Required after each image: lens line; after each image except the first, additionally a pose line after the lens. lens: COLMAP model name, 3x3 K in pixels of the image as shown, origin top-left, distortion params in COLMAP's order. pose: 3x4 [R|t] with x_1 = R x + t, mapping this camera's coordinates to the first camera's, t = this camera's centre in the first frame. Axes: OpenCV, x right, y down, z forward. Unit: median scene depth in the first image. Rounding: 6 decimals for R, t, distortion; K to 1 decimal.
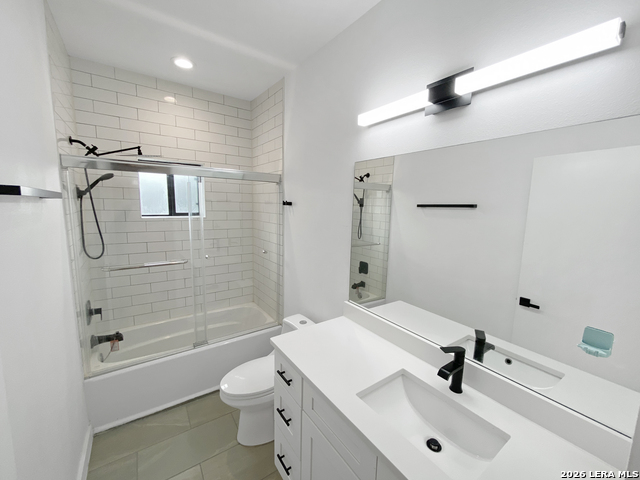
lens RADIAL K [[263.0, 0, 317.1], [0, 263.0, 239.9], [0, 0, 1]] dist [0.002303, -0.000840]
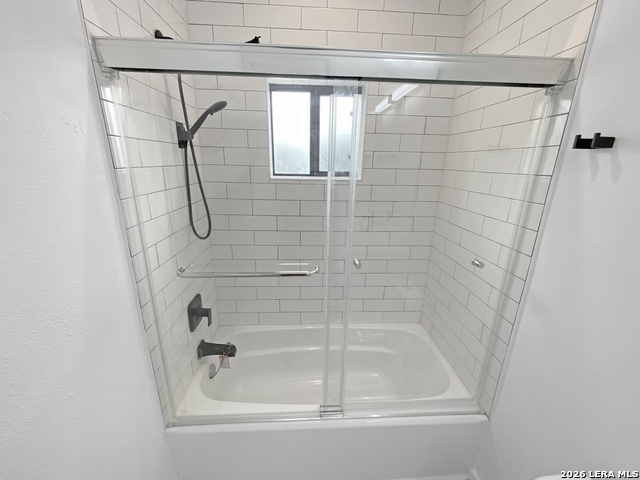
lens RADIAL K [[263.0, 0, 318.9], [0, 263.0, 241.3], [0, 0, 1]] dist [0.002303, -0.000840]
pose [[0.850053, 0.140942, -0.507490, -0.211146], [-0.064141, 0.984061, 0.165860, -0.047905], [0.522777, -0.108439, 0.845544, 0.507496]]
